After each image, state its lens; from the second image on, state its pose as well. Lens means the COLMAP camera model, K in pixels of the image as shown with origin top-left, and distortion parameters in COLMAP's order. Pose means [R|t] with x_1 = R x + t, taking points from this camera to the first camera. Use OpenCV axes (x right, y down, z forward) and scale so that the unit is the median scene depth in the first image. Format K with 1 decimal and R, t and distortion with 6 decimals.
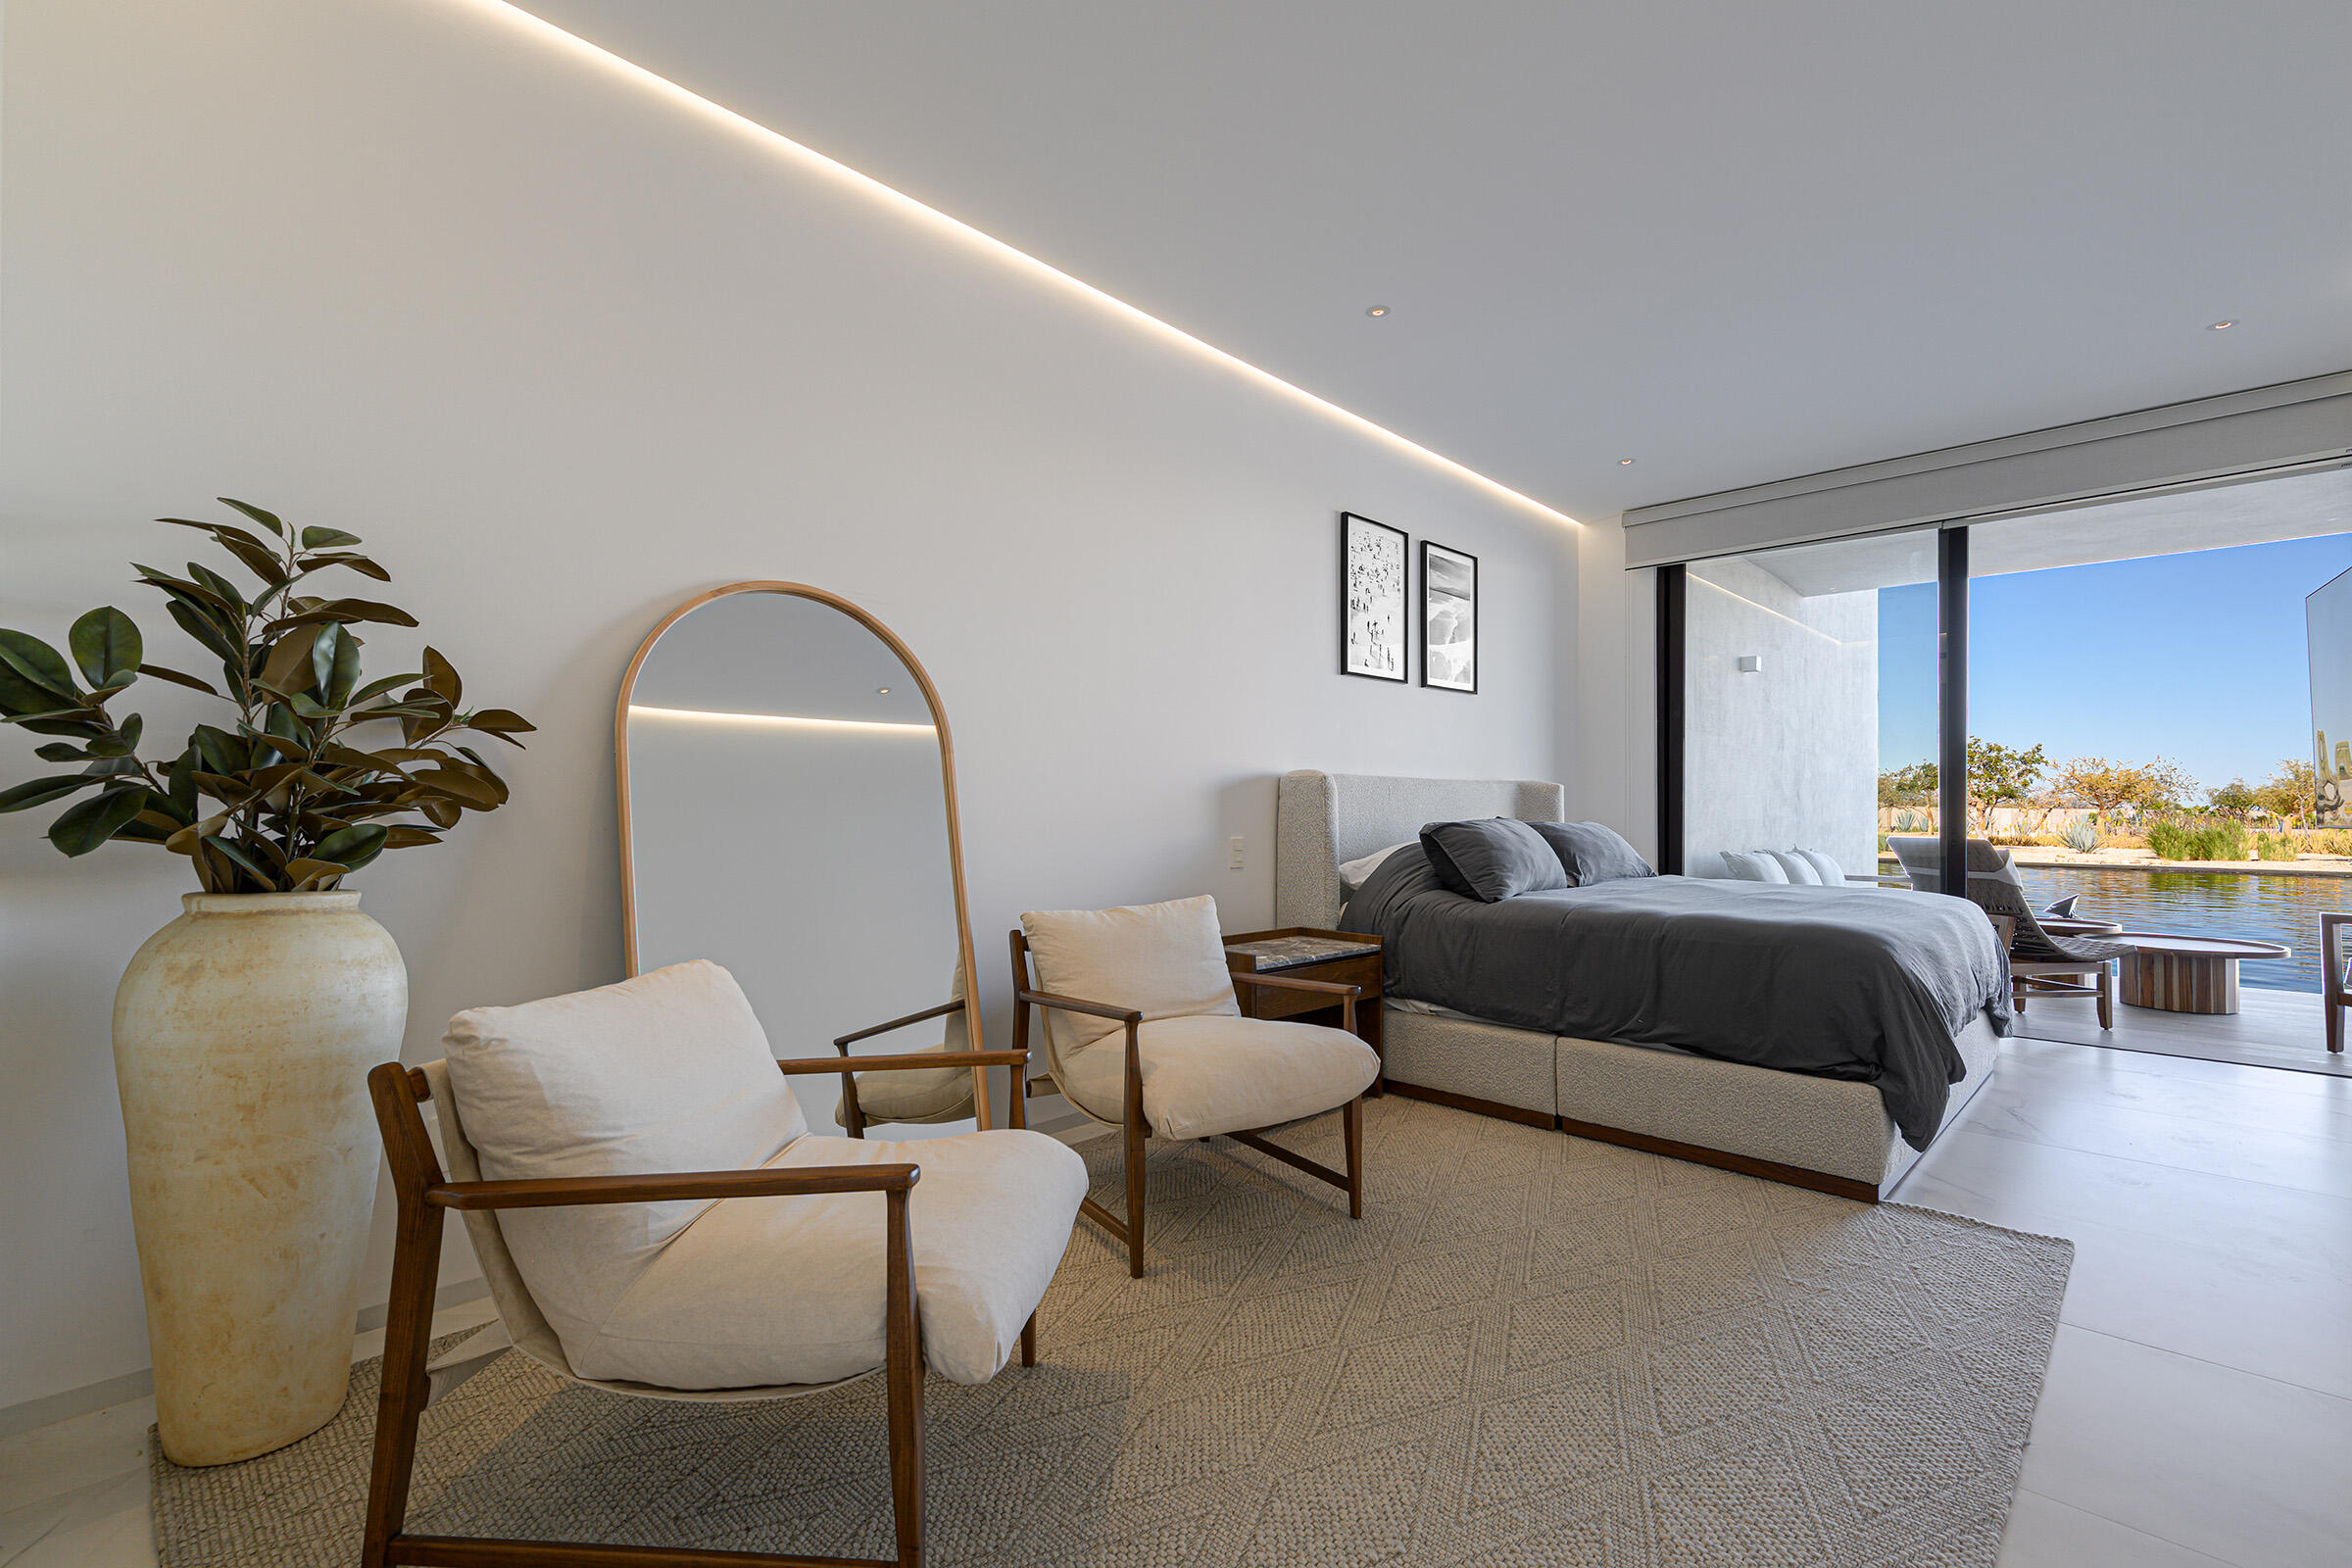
lens RADIAL K [[1028.4, 0, 1190.5], [0, 1028.4, 796.2], [0, 0, 1]] dist [0.008533, 0.000028]
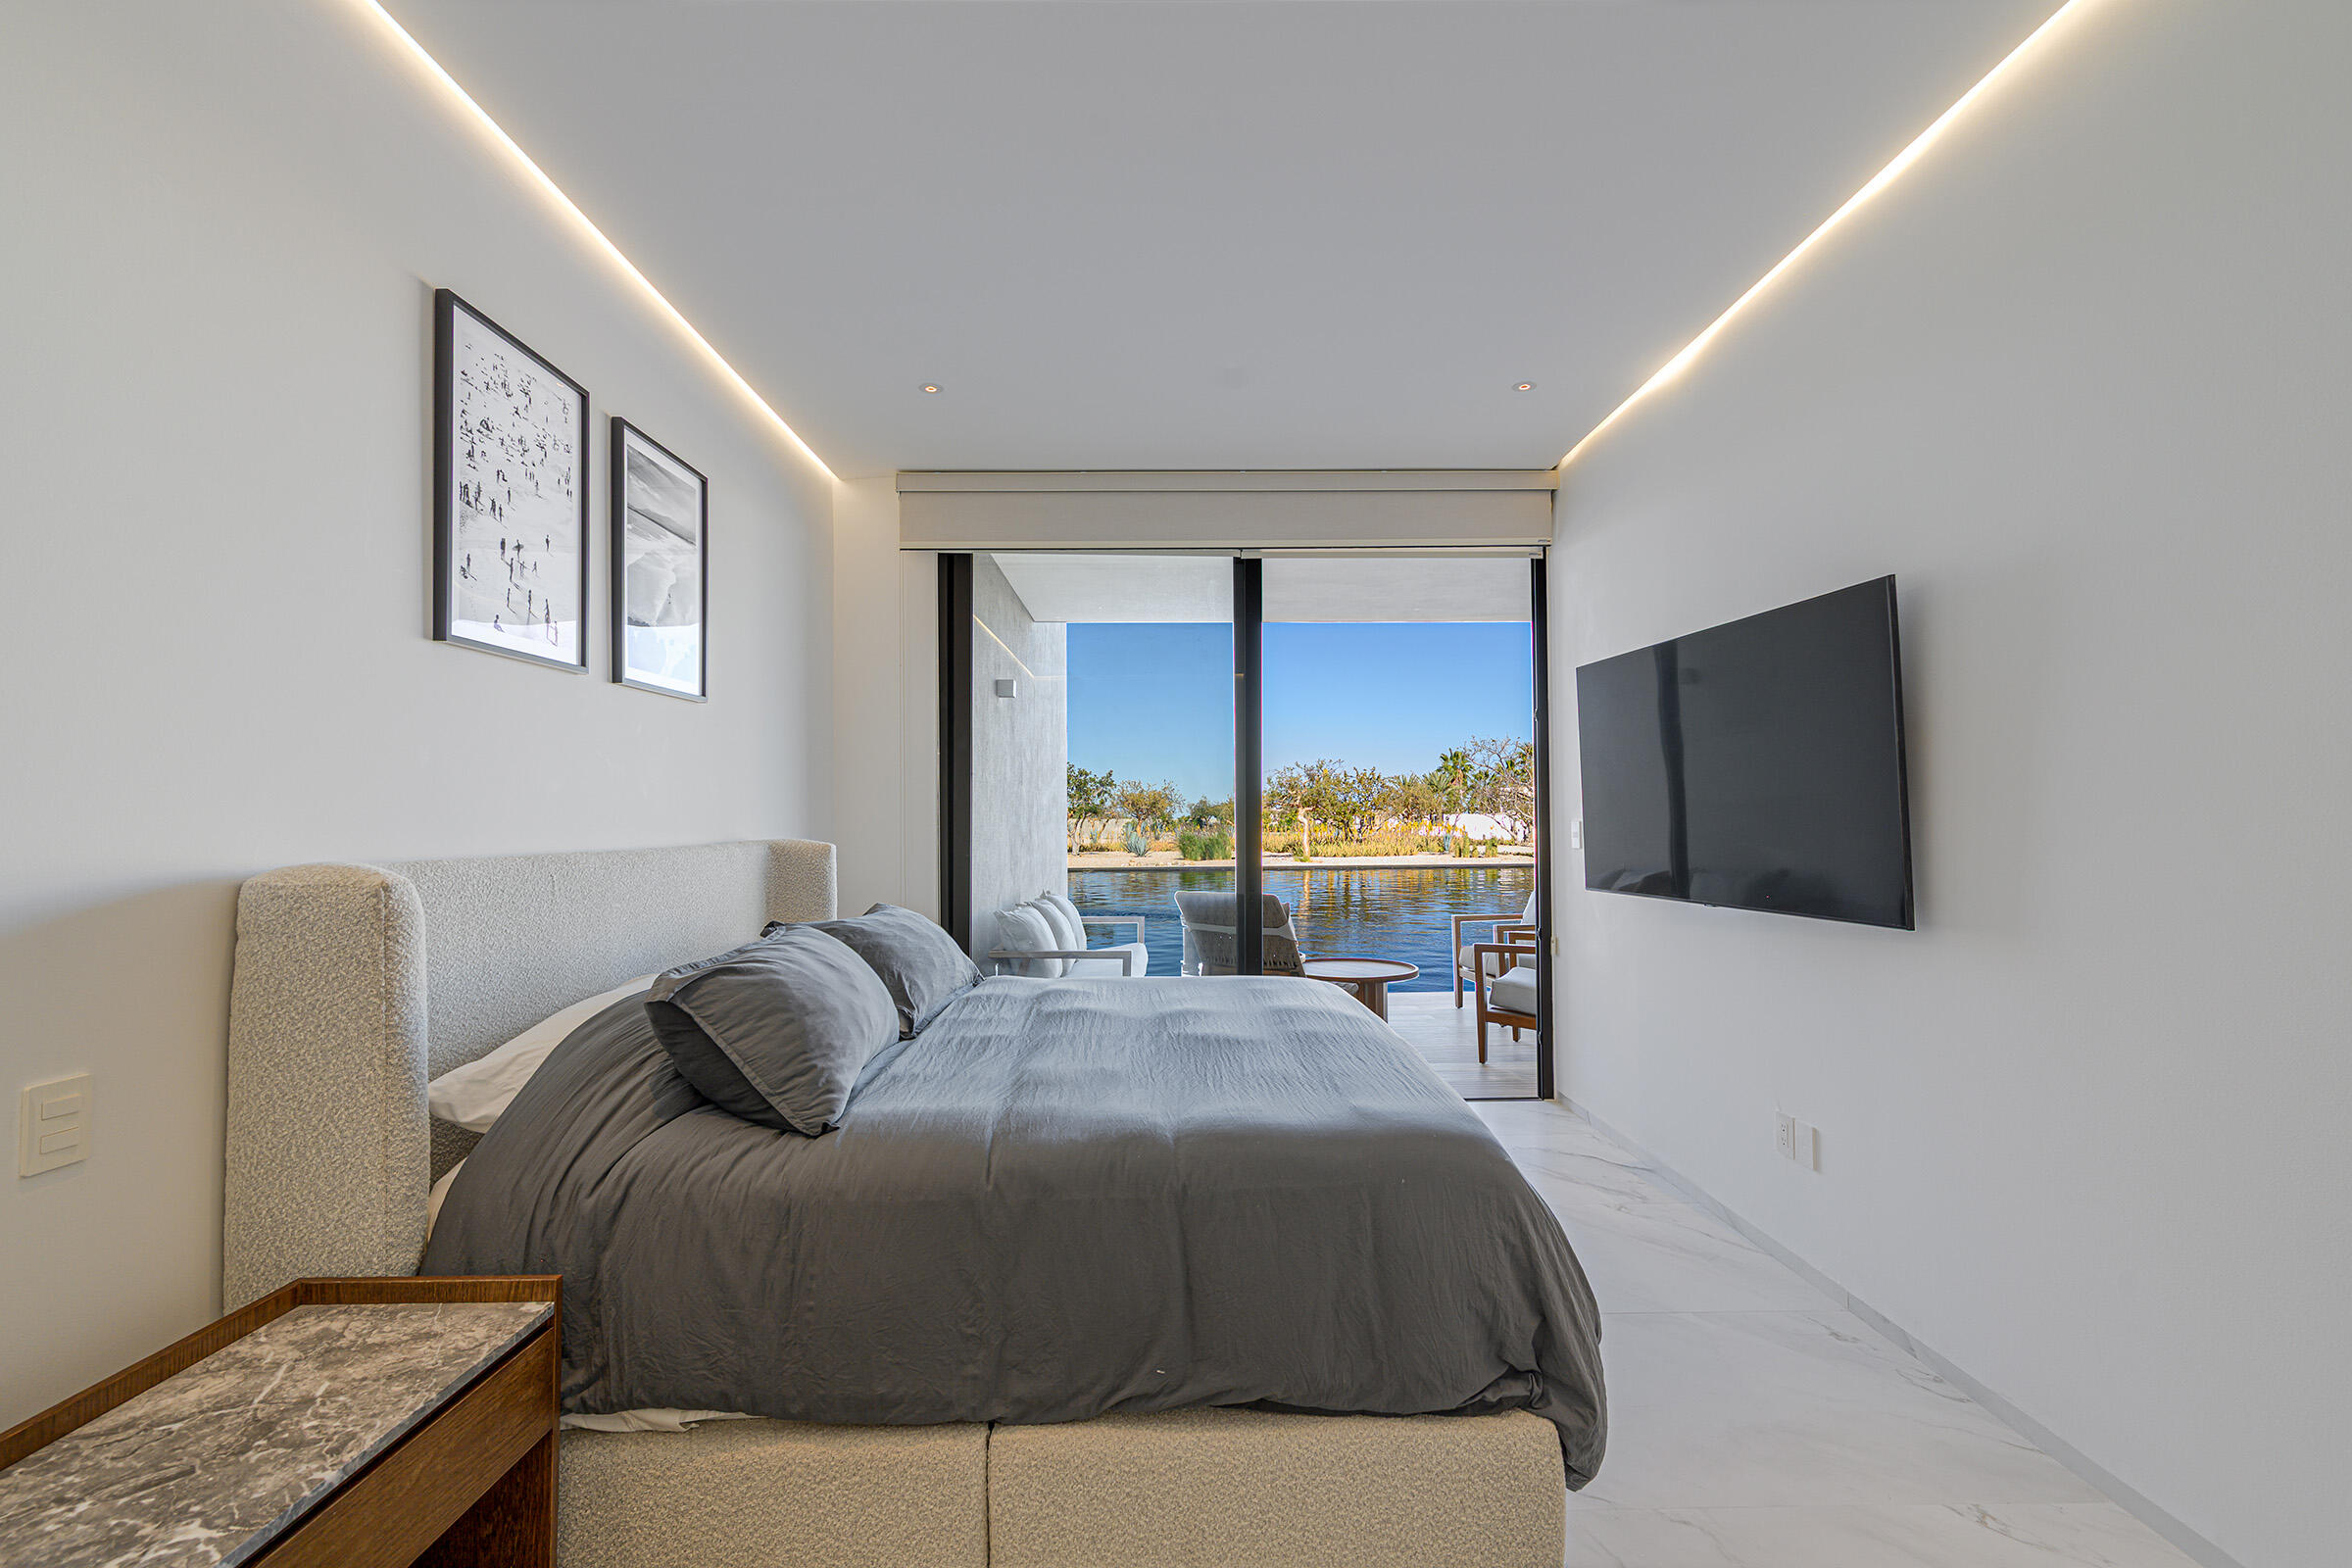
lens RADIAL K [[1028.4, 0, 1190.5], [0, 1028.4, 796.2], [0, 0, 1]] dist [0.008533, 0.000028]
pose [[0.706743, 0.006013, 0.707445, 0.056776], [0.002936, 0.999930, -0.011432, -0.040326], [-0.707464, 0.010156, 0.706676, 0.418833]]
